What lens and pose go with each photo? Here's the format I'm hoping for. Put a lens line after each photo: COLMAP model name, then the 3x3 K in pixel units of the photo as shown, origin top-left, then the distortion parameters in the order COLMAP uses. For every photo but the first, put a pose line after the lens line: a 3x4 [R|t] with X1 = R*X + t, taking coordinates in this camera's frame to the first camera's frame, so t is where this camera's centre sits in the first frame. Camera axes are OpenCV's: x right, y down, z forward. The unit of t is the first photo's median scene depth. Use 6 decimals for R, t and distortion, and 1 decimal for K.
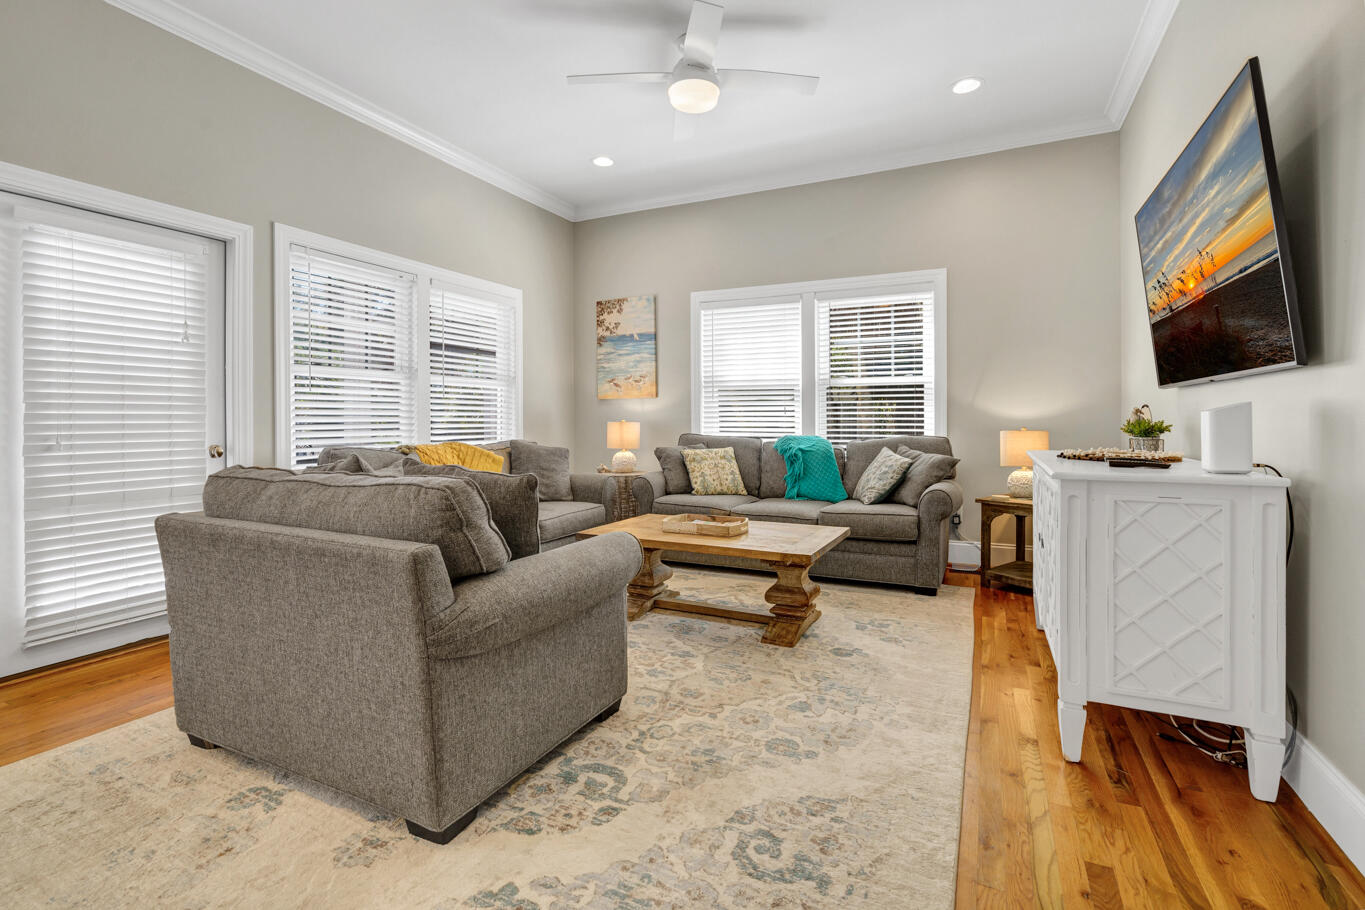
lens RADIAL K [[628.4, 0, 700.1], [0, 628.4, 418.7], [0, 0, 1]] dist [0.001413, 0.000708]
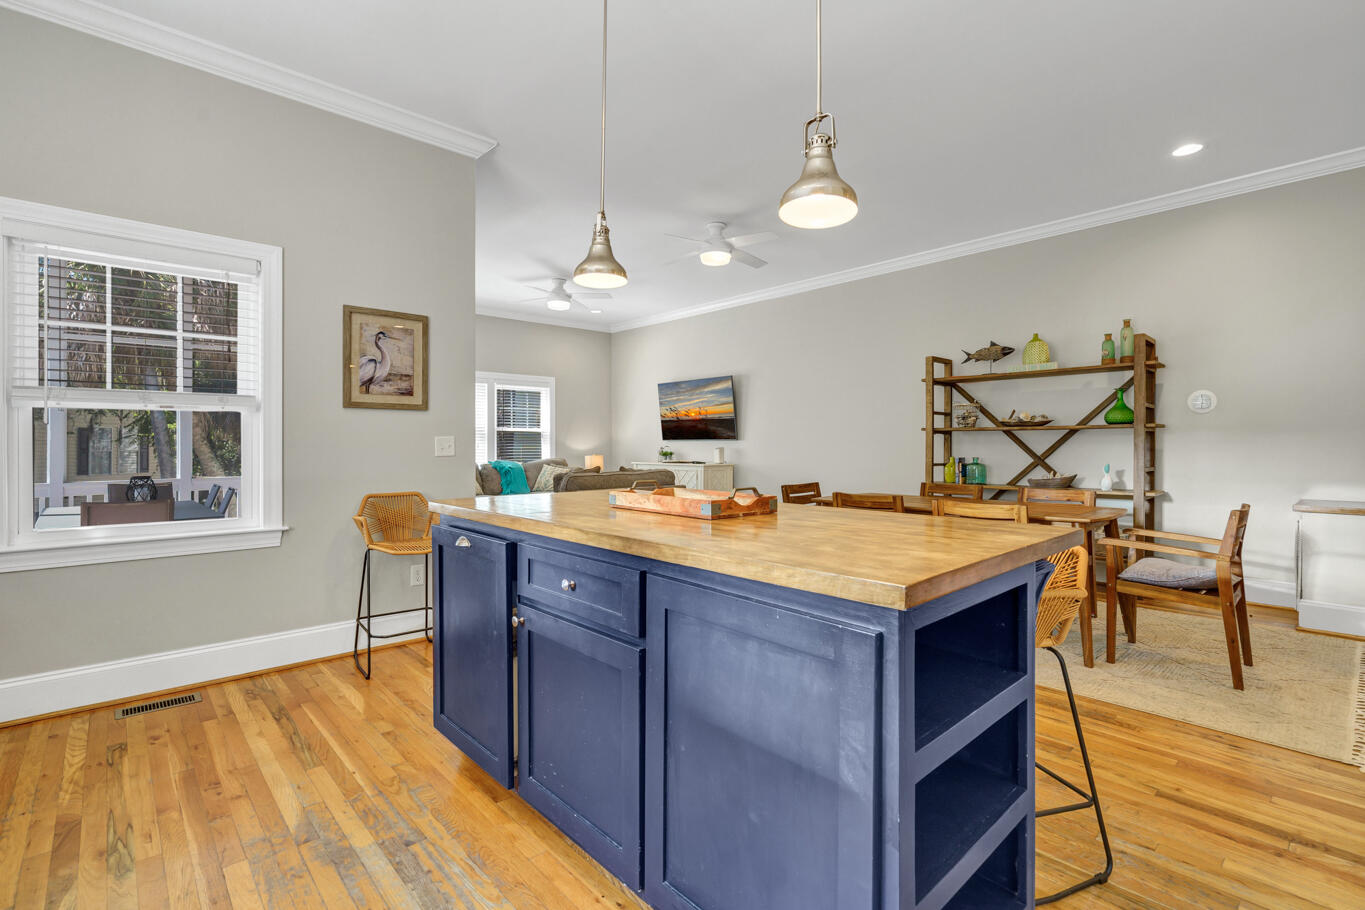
lens RADIAL K [[628.4, 0, 678.4], [0, 628.4, 446.9], [0, 0, 1]] dist [0.001413, 0.000708]
pose [[0.382029, 0.002896, 0.924146, -1.459281], [-0.002864, 0.999994, -0.001950, -0.008587], [-0.924146, -0.001902, 0.382035, -0.177084]]
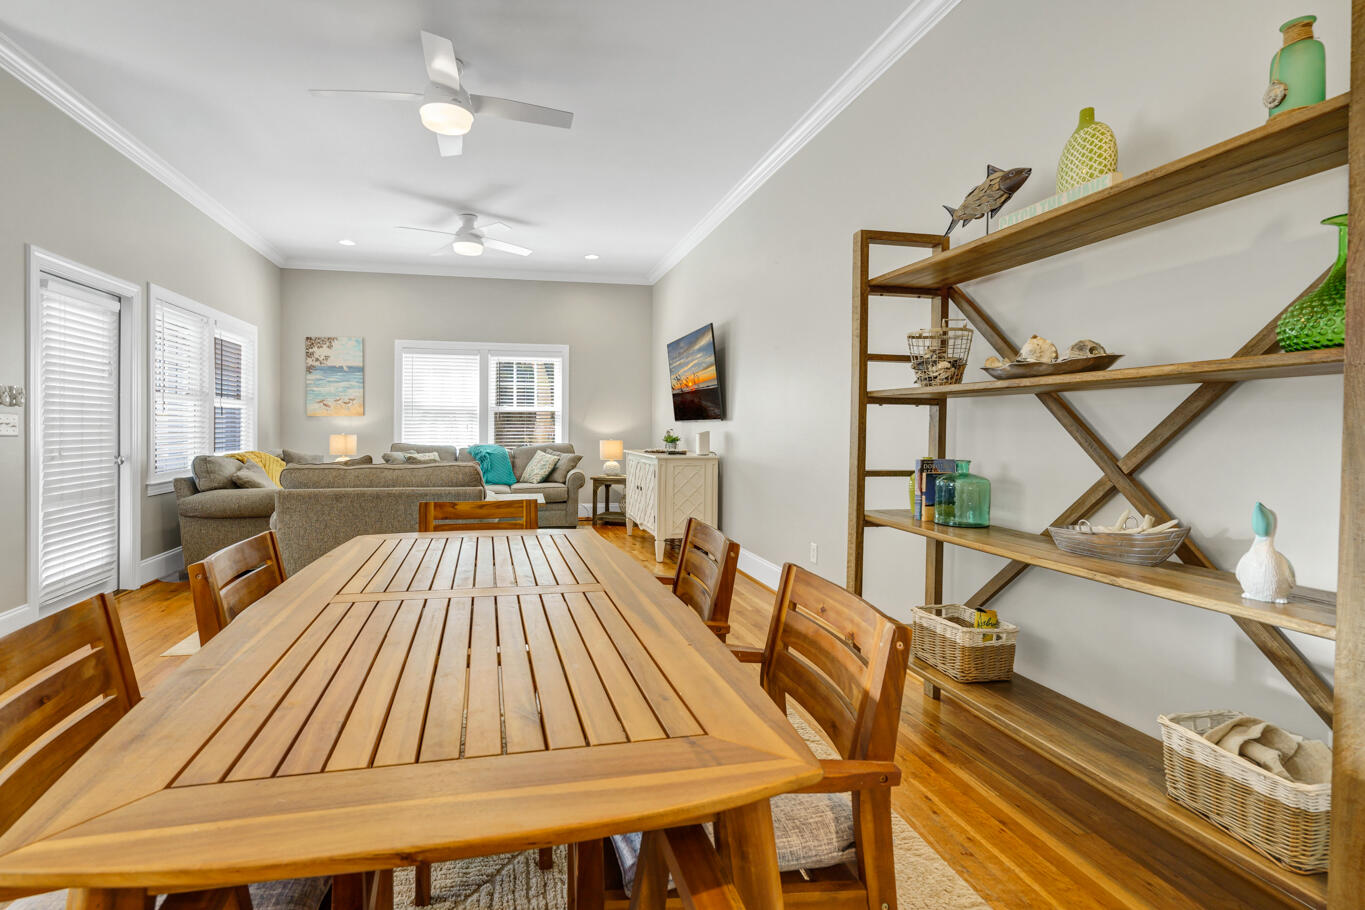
lens RADIAL K [[628.4, 0, 646.9], [0, 628.4, 423.5], [0, 0, 1]] dist [0.001413, 0.000708]
pose [[0.790662, 0.011036, 0.612153, -0.521492], [-0.008102, 0.999939, -0.007562, -0.016407], [-0.612199, 0.001020, 0.790703, -0.518365]]
